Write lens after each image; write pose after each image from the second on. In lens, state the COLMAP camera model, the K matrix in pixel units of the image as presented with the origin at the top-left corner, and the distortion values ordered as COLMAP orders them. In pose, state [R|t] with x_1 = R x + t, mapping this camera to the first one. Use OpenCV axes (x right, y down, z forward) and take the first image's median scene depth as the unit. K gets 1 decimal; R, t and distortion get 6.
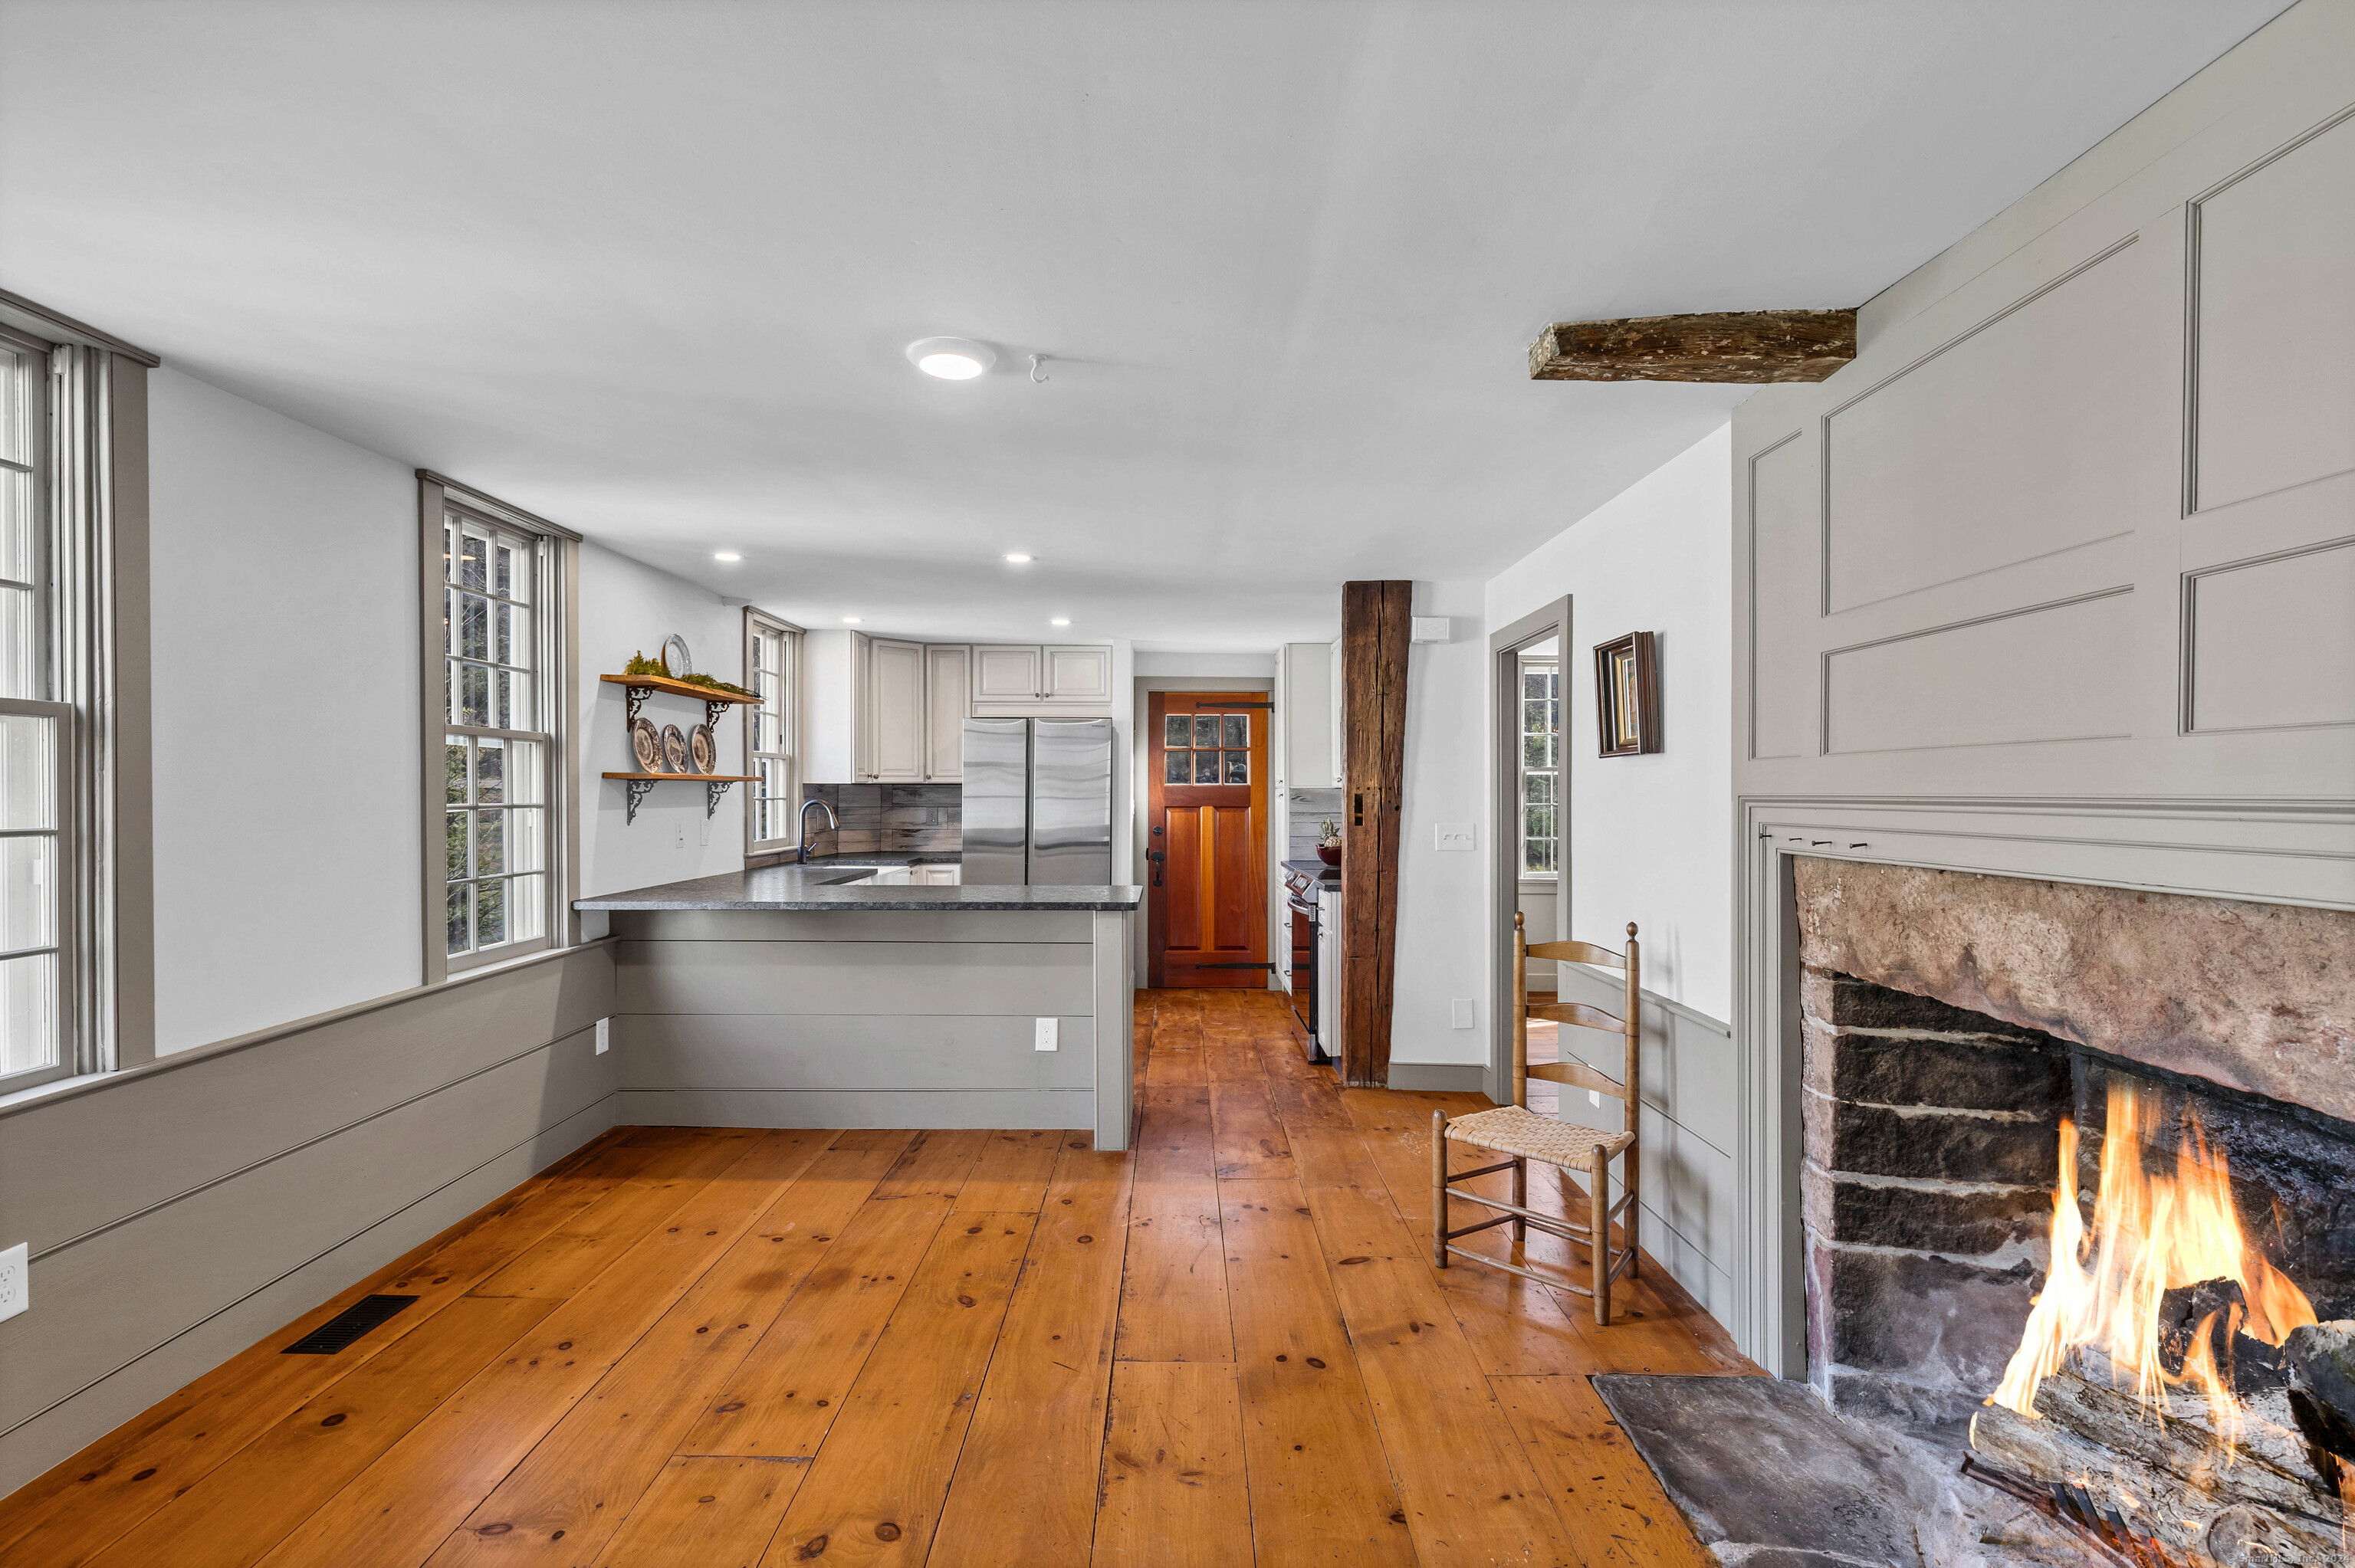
lens RADIAL K [[1092.1, 0, 1175.7], [0, 1092.1, 791.9], [0, 0, 1]] dist [0.011953, -0.003101]
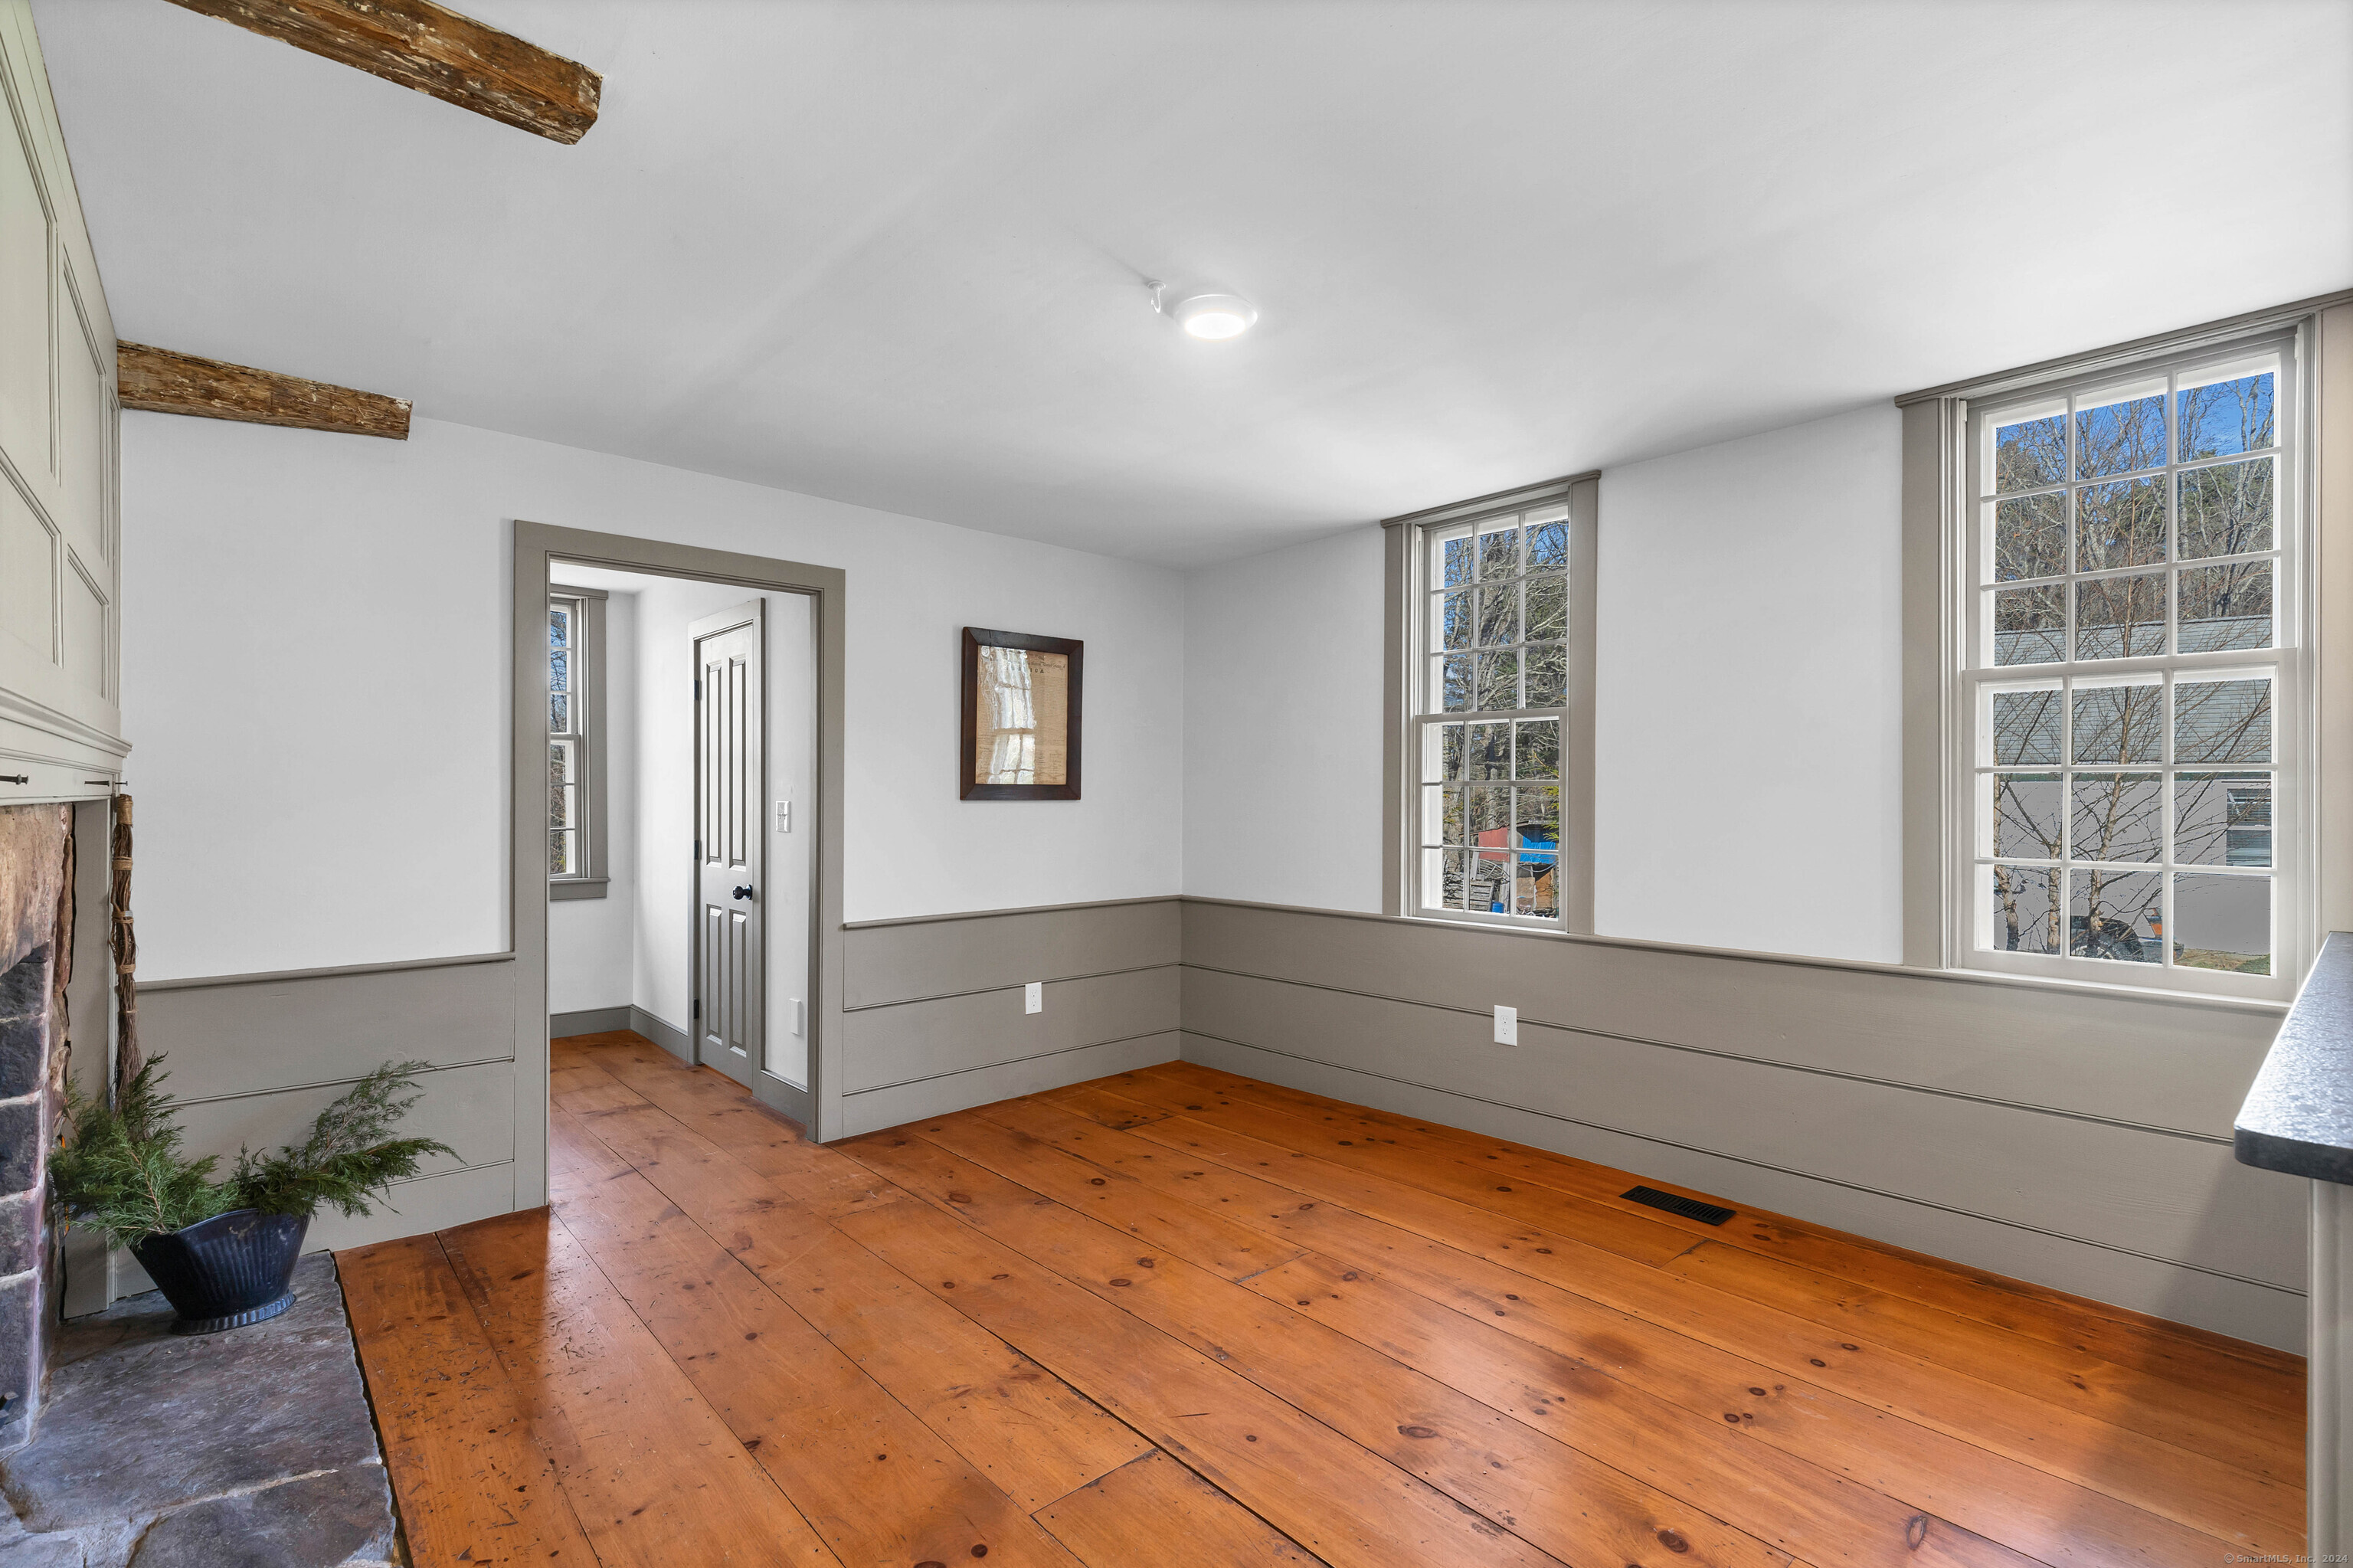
lens RADIAL K [[1091.3, 0, 1162.4], [0, 1091.3, 794.6], [0, 0, 1]] dist [0.011953, -0.003101]
pose [[-0.754905, -0.000678, -0.655834, 0.334595], [-0.005237, 0.999974, 0.004995, 0.030621], [0.655814, 0.007206, -0.754889, 1.155623]]
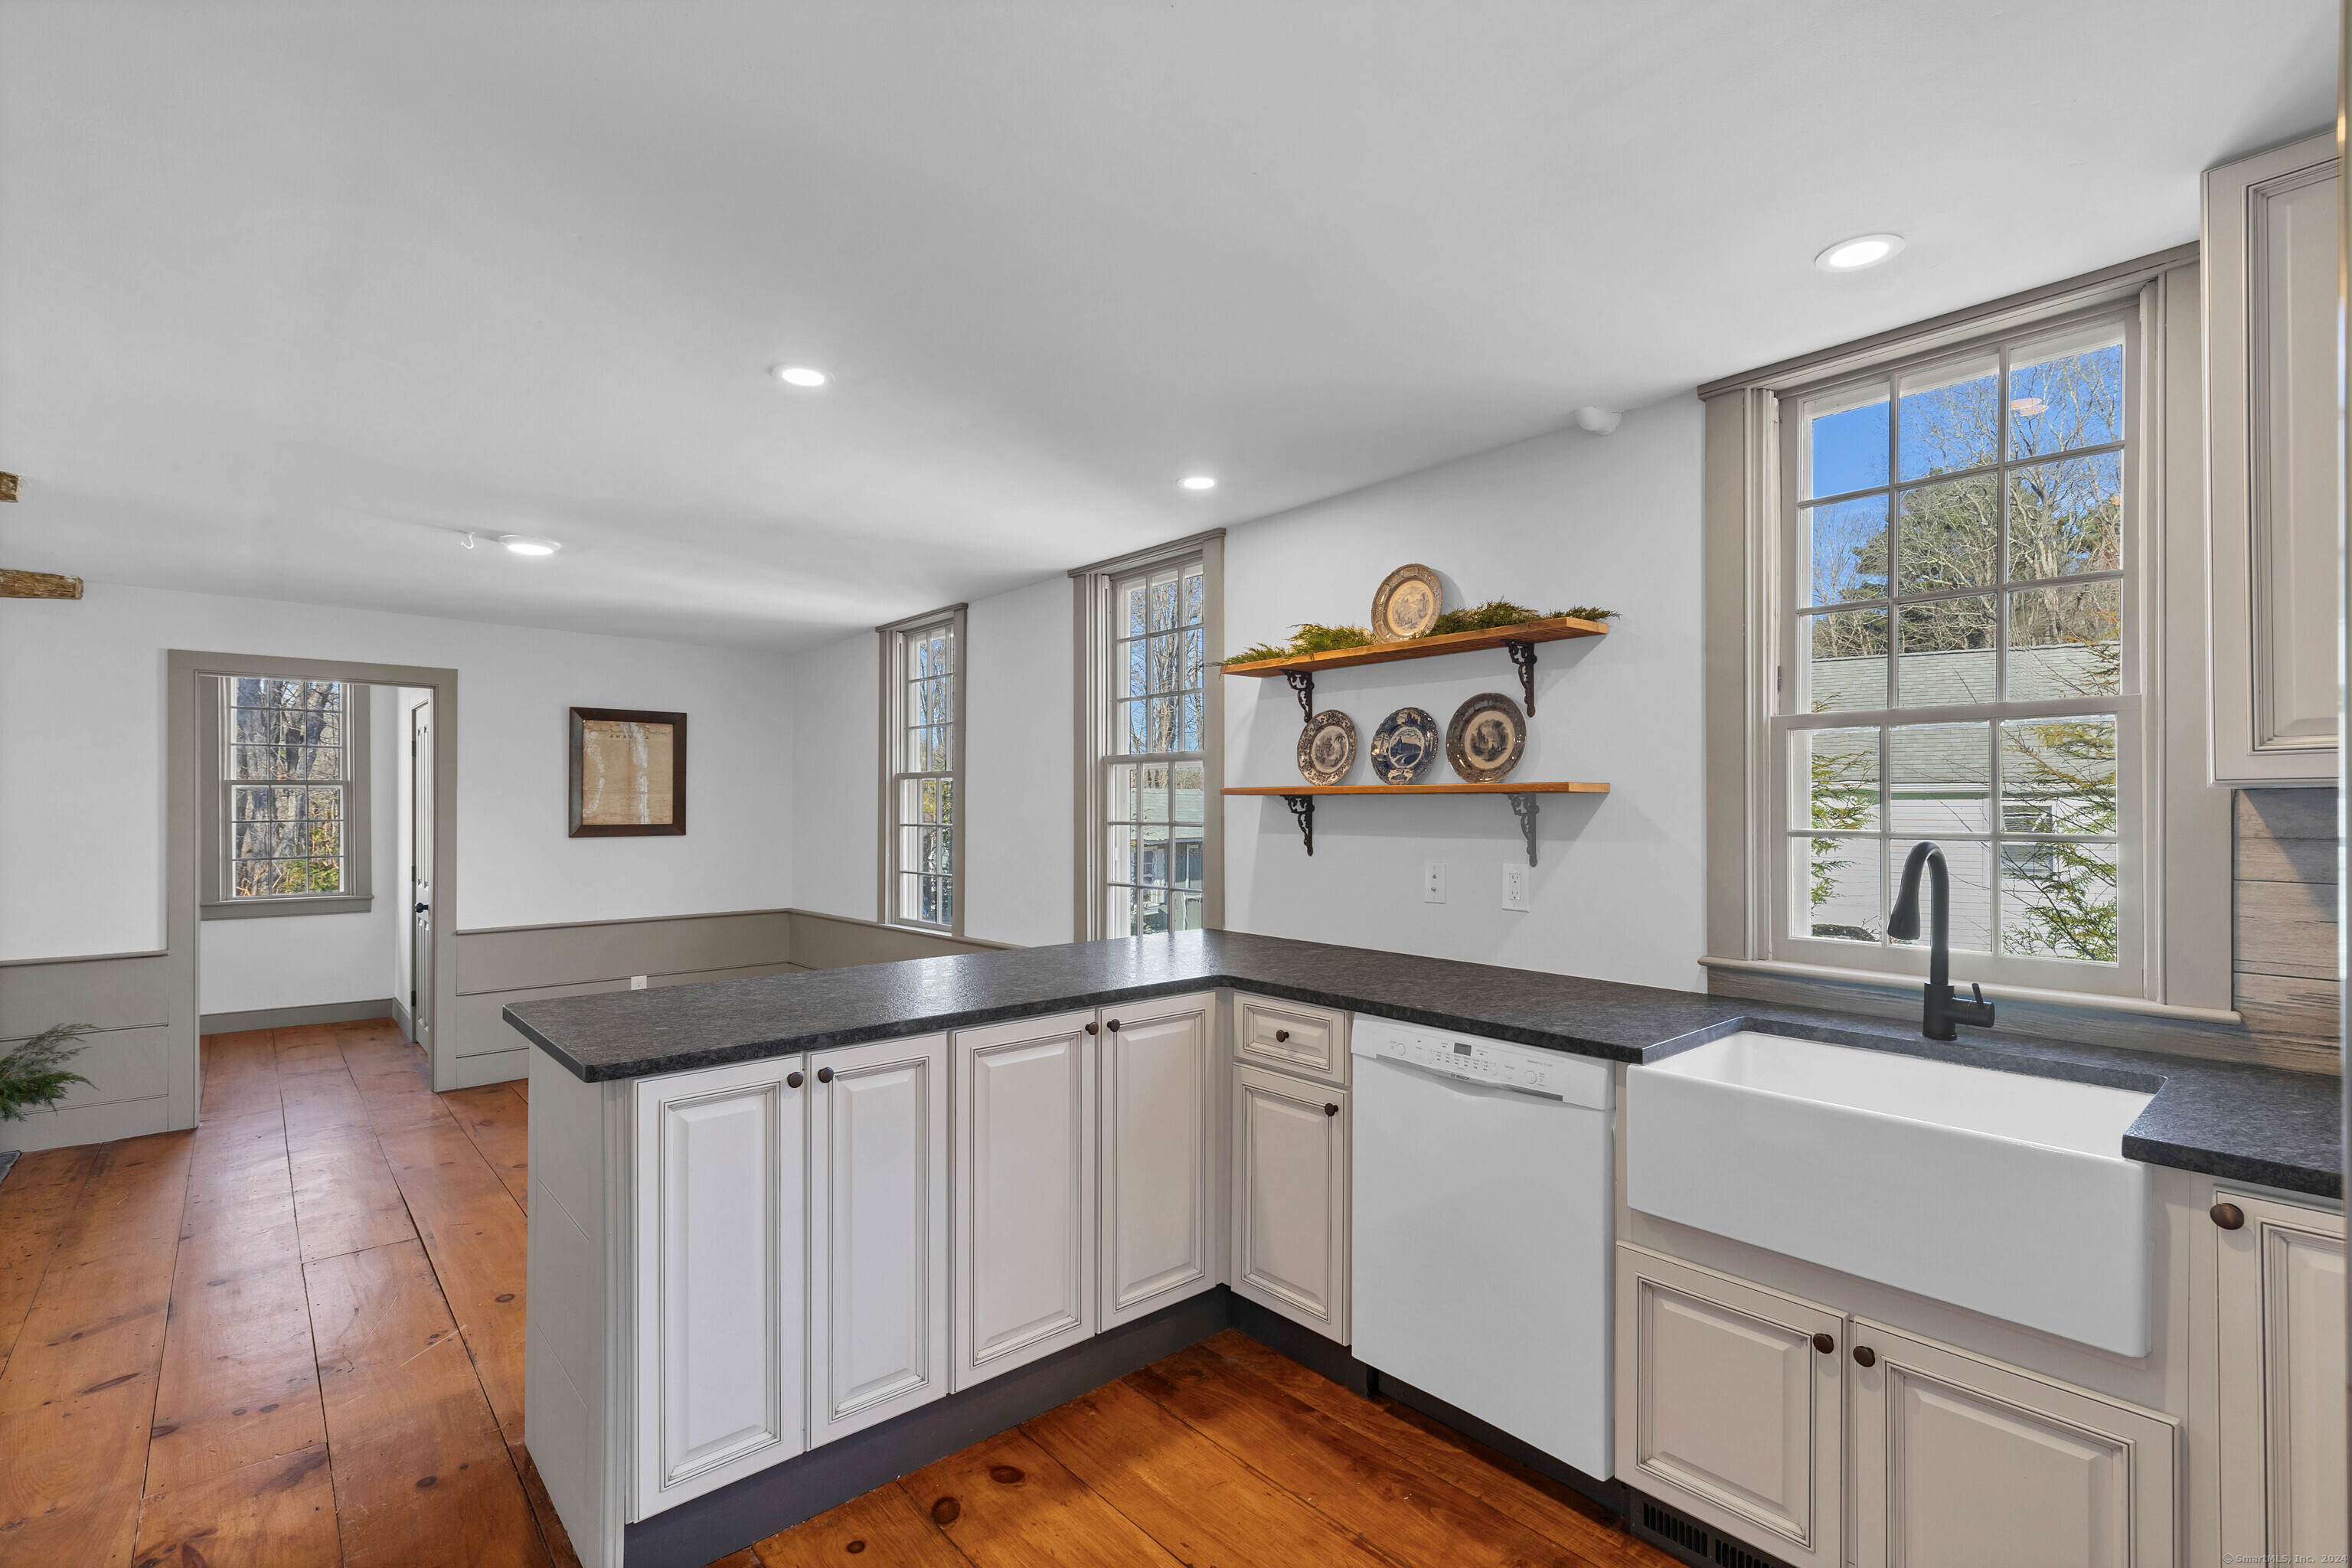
lens RADIAL K [[1090.8, 0, 1160.6], [0, 1090.8, 800.0], [0, 0, 1]] dist [0.011953, -0.003101]
pose [[-0.765281, -0.003129, -0.643689, 0.082501], [-0.001218, 0.999993, -0.003413, -0.006505], [0.643695, -0.001828, -0.765280, 1.878674]]
